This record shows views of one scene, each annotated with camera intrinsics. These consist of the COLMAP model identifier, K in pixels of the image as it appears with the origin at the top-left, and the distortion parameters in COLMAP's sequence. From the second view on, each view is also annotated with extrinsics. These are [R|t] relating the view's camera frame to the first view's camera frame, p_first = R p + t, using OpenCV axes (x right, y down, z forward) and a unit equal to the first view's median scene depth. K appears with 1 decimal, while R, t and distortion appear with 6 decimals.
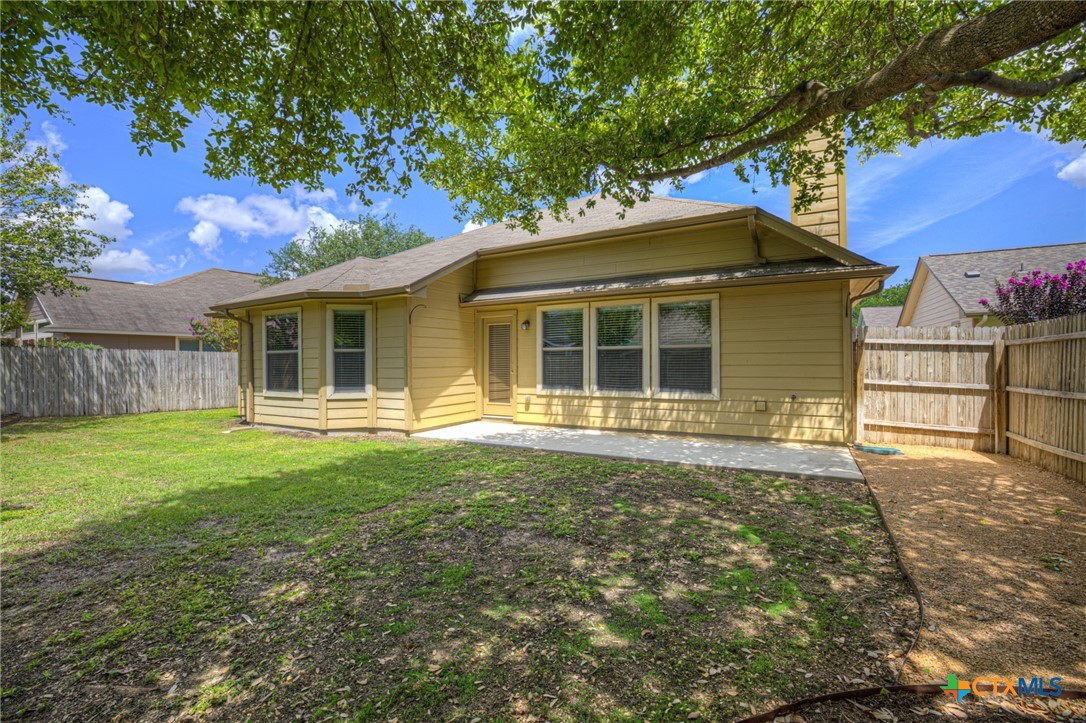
lens RADIAL K [[464.6, 0, 536.9], [0, 464.6, 361.8], [0, 0, 1]] dist [-0.048948, 0.019814]
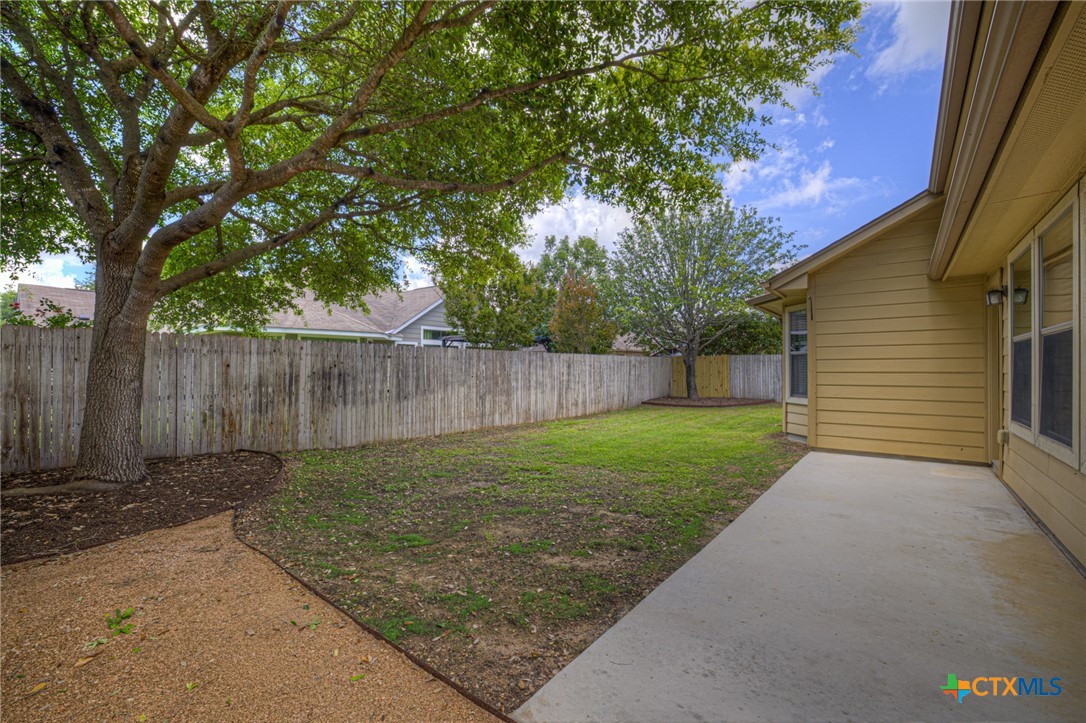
lens RADIAL K [[464.6, 0, 536.9], [0, 464.6, 361.8], [0, 0, 1]] dist [-0.048948, 0.019814]
pose [[-0.158660, -0.004058, -0.987325, 0.684107], [0.000793, 0.999991, -0.004237, -0.002605], [0.987333, -0.001455, -0.158655, 0.691223]]
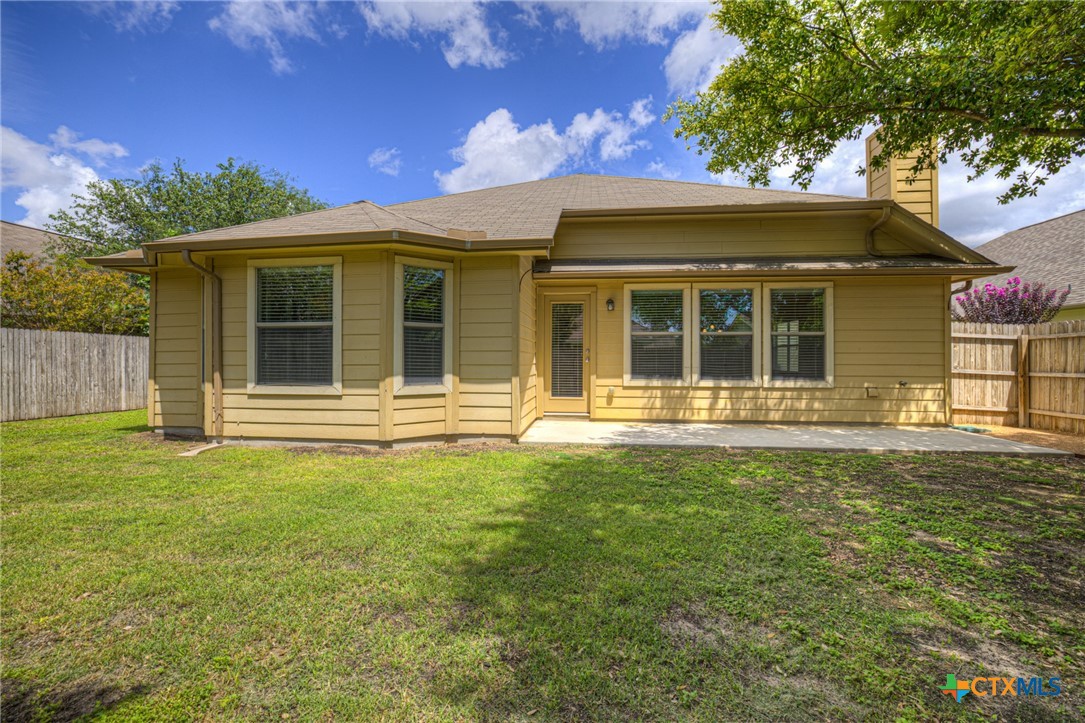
lens RADIAL K [[475.3, 0, 541.2], [0, 475.3, 360.9], [0, 0, 1]] dist [-0.044722, 0.017288]
pose [[0.922110, 0.008769, 0.386829, -0.584867], [-0.010874, 0.999936, 0.003254, 0.027963], [-0.386776, -0.007207, 0.922146, 0.299148]]
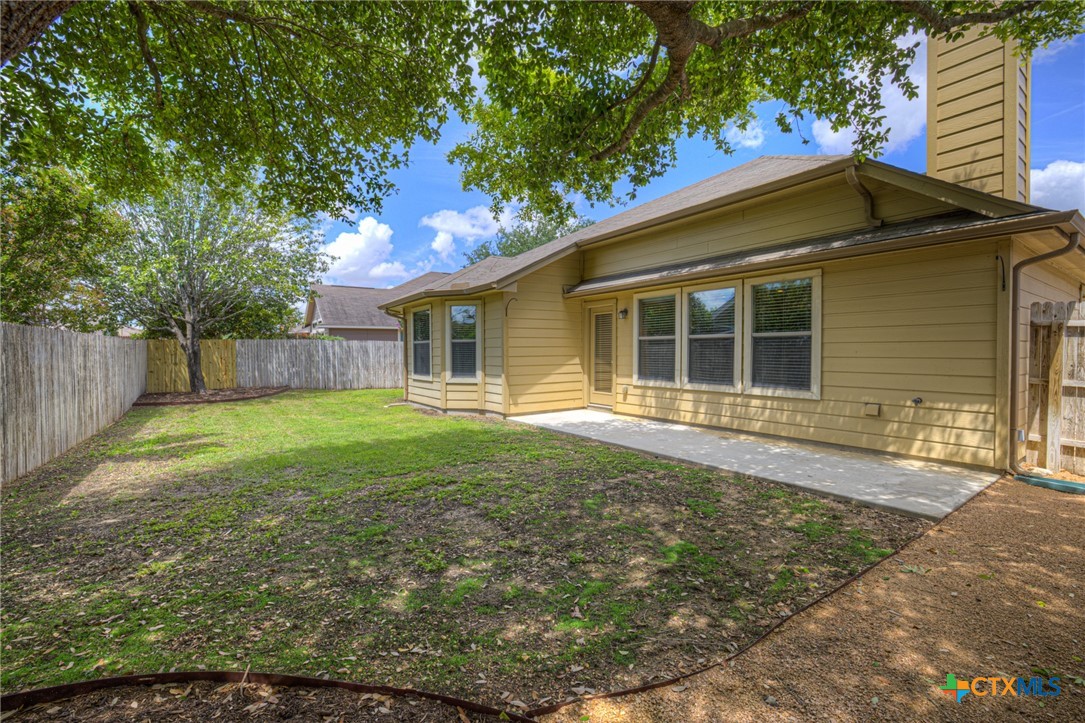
lens RADIAL K [[464.2, 0, 536.4], [0, 464.2, 361.8], [0, 0, 1]] dist [-0.048948, 0.019814]
pose [[0.898872, 0.013862, -0.437991, 0.293570], [-0.001851, 0.999611, 0.027837, -0.005640], [0.438206, -0.024211, 0.898548, 0.049189]]
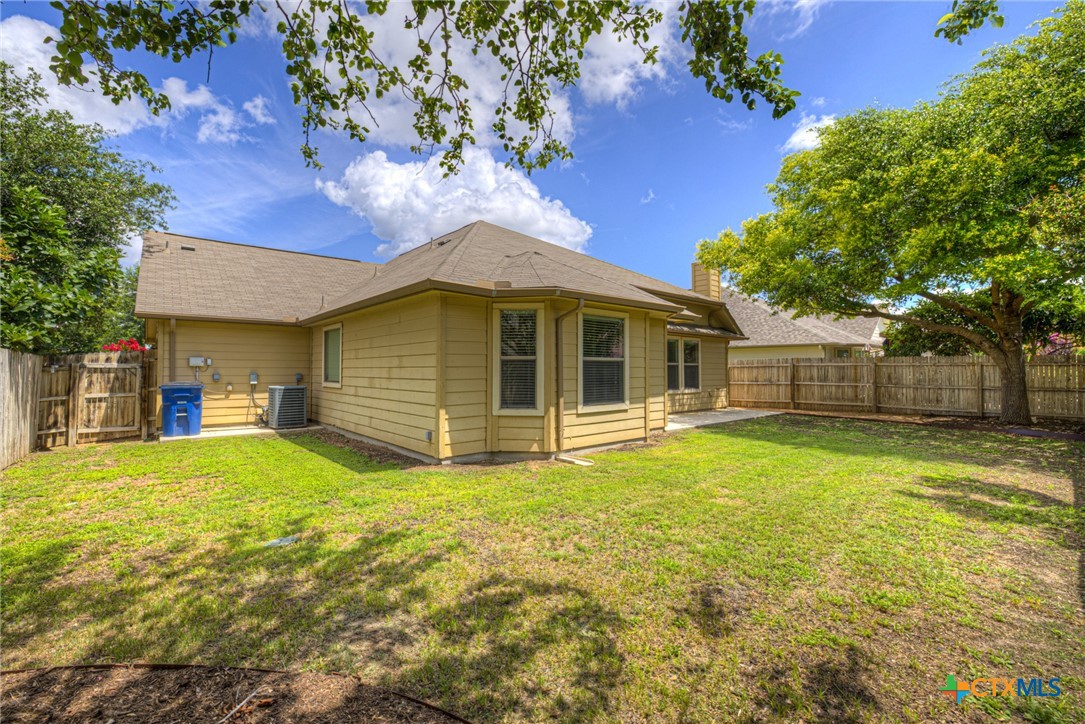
lens RADIAL K [[455.2, 0, 523.6], [0, 455.2, 364.0], [0, 0, 1]] dist [-0.046952, 0.018431]
pose [[0.365130, 0.021307, 0.930713, -1.693154], [-0.004860, 0.999768, -0.020981, 0.007067], [-0.930944, 0.003138, 0.365149, 0.987232]]
